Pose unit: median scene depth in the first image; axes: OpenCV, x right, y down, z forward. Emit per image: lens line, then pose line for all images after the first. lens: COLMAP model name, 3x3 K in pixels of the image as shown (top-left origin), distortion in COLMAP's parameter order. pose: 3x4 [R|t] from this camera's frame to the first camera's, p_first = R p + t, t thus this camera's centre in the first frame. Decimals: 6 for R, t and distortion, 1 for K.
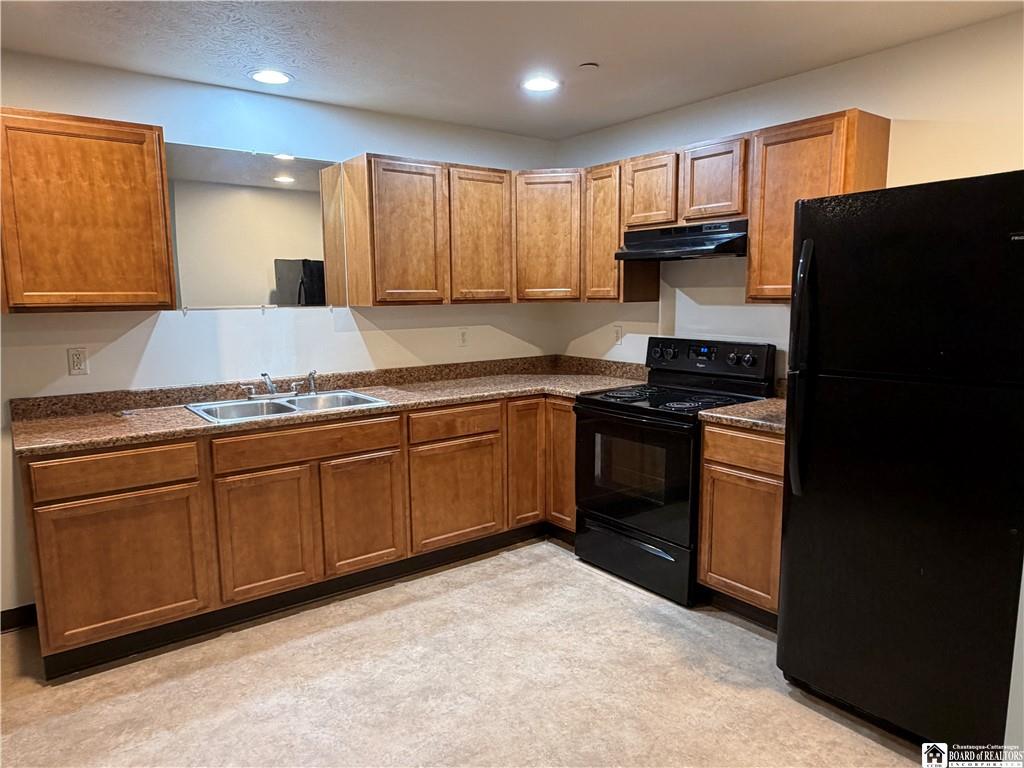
lens RADIAL K [[668.4, 0, 508.5], [0, 668.4, 385.0], [0, 0, 1]] dist [-0.000058, 0.000751]
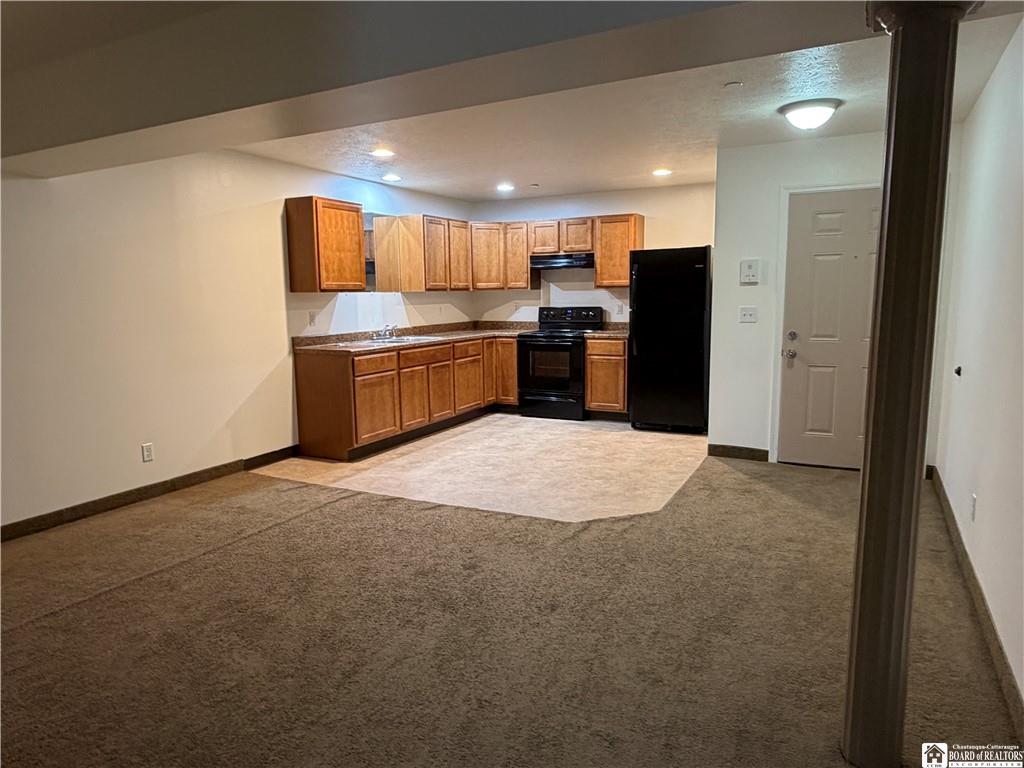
lens RADIAL K [[668.4, 0, 508.5], [0, 668.4, 385.0], [0, 0, 1]] dist [-0.000058, 0.000751]
pose [[0.899856, -0.064016, 0.431465, -0.821909], [0.065859, 0.997772, 0.010685, 0.146703], [-0.431187, 0.018801, 0.902066, -0.843360]]
